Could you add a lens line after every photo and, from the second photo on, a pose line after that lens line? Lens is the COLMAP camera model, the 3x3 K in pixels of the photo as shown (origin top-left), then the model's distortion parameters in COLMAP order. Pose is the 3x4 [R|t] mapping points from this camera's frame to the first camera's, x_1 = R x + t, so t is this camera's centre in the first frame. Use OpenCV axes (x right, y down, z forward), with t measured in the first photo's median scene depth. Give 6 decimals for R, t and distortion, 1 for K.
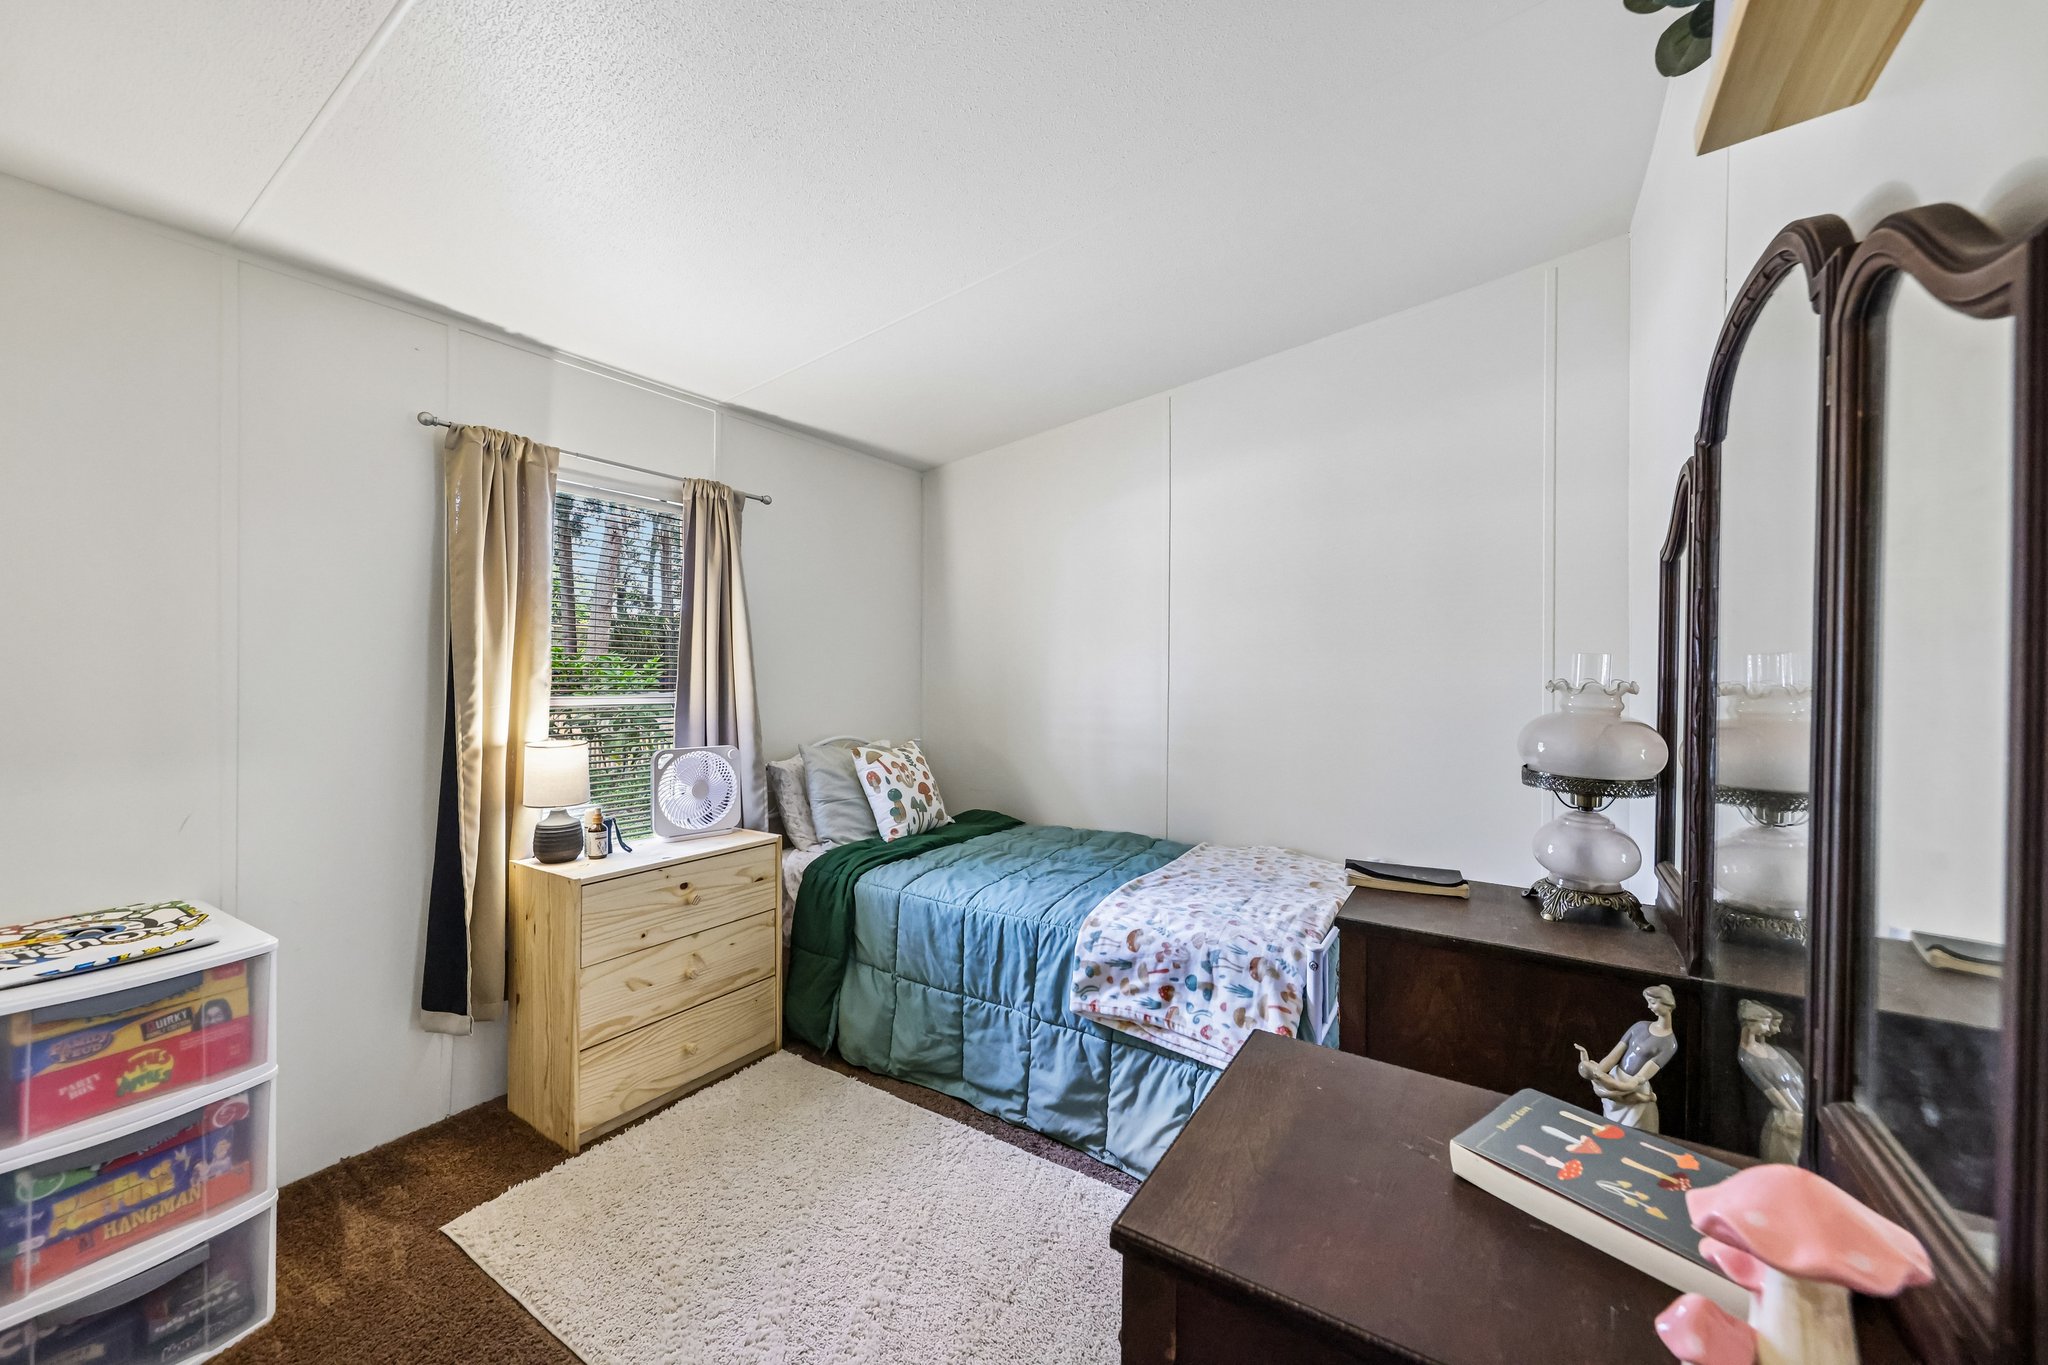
lens RADIAL K [[769.2, 0, 1015.7], [0, 769.2, 669.2], [0, 0, 1]] dist [-0.000250, -0.000020]
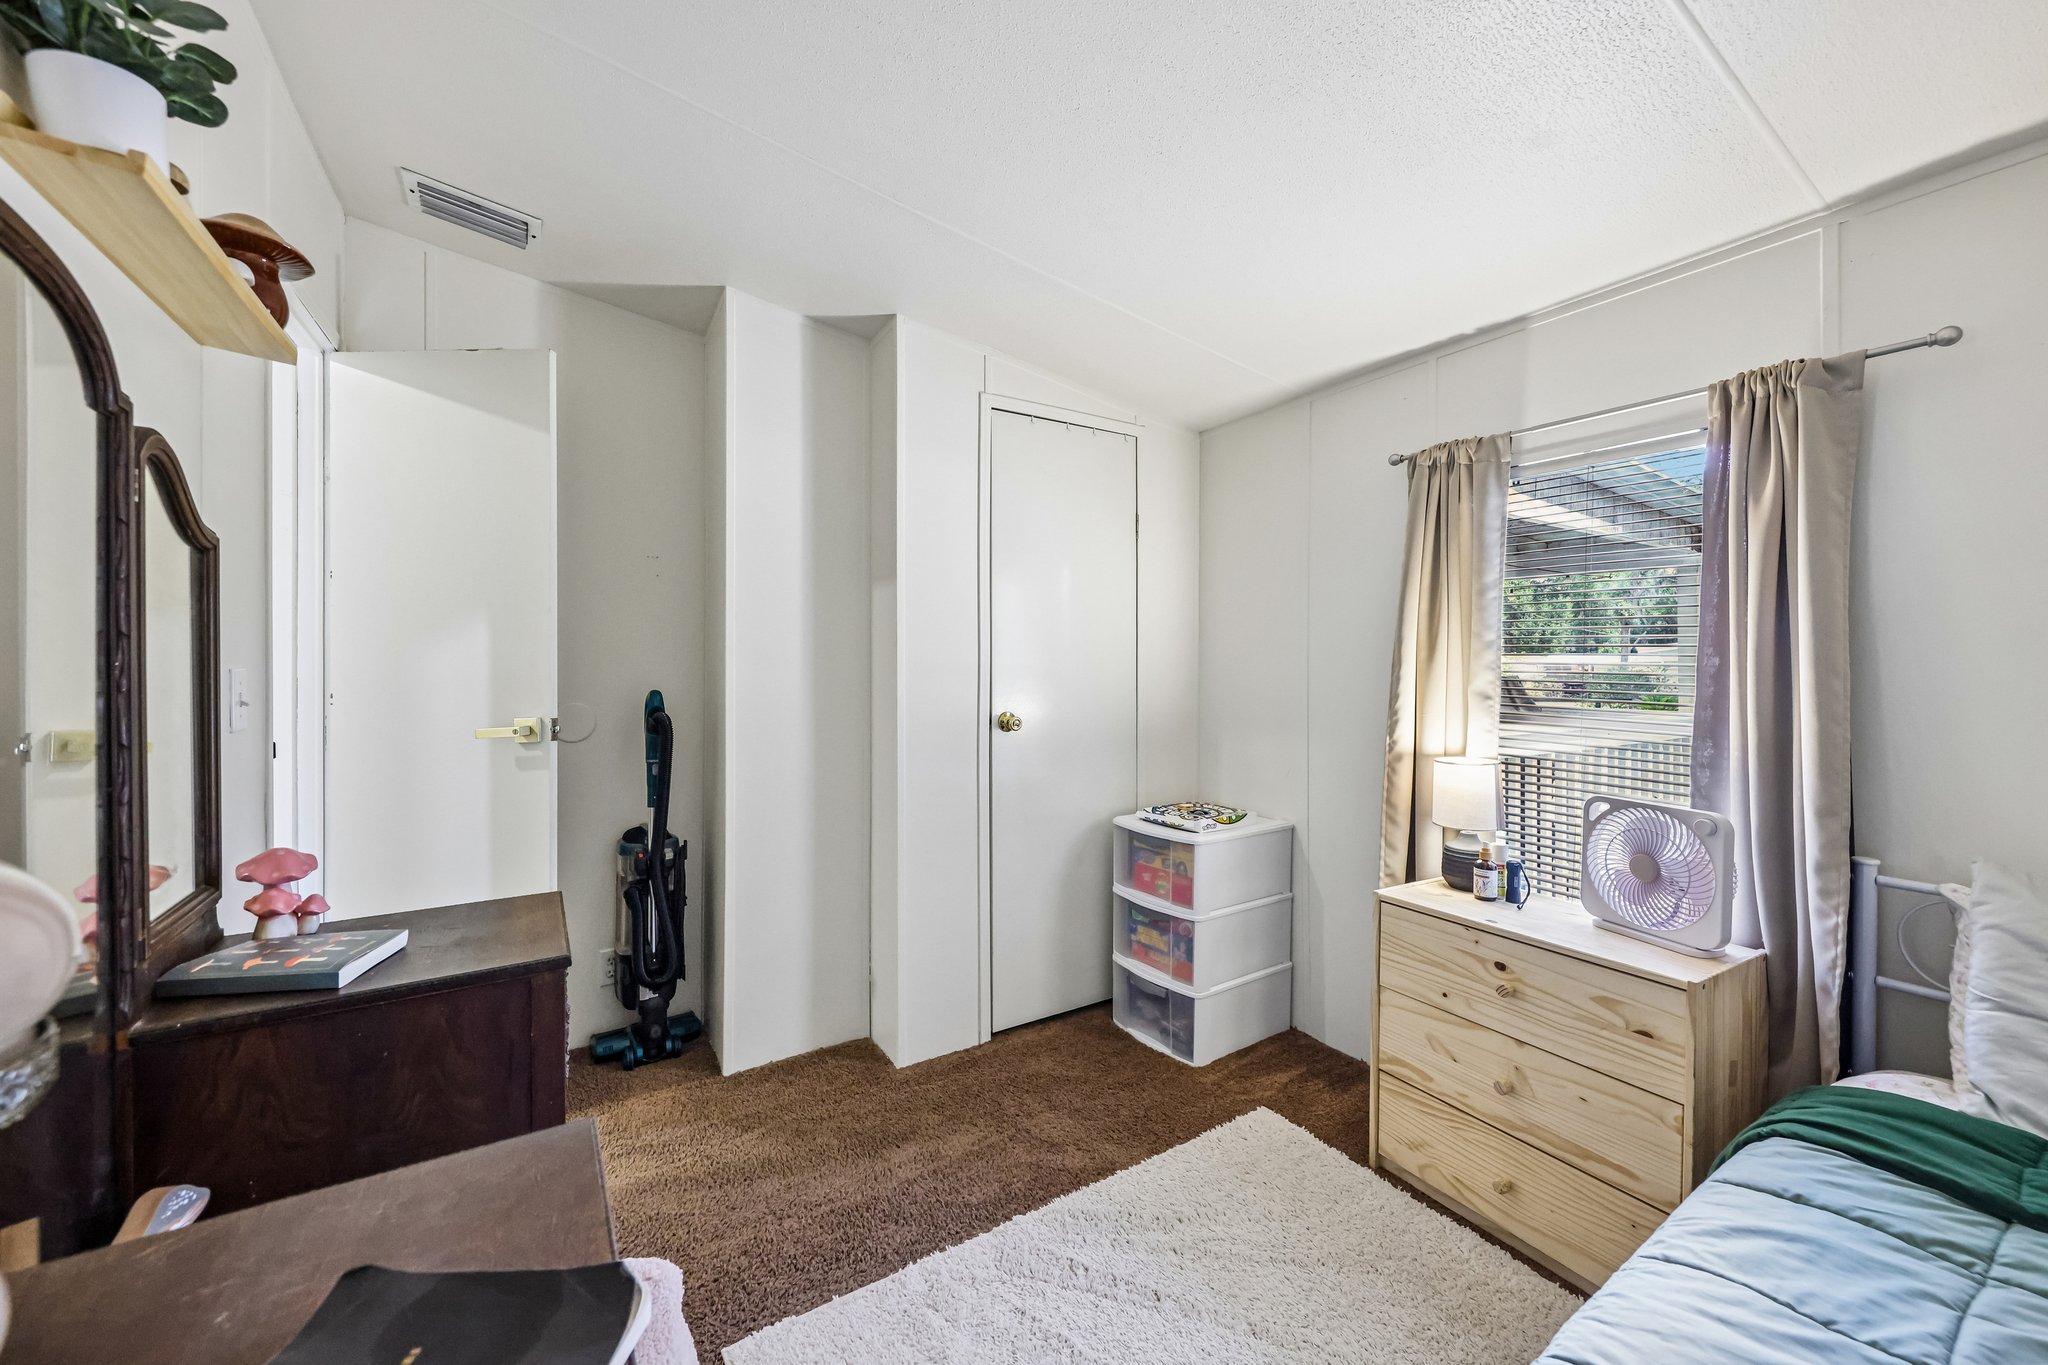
lens RADIAL K [[769.2, 0, 1015.7], [0, 769.2, 669.2], [0, 0, 1]] dist [-0.000250, -0.000020]
pose [[-0.421650, -0.000369, -0.906758, 0.480229], [-0.009153, 0.999951, 0.003849, -0.011551], [0.906712, 0.009922, -0.421633, 0.916188]]
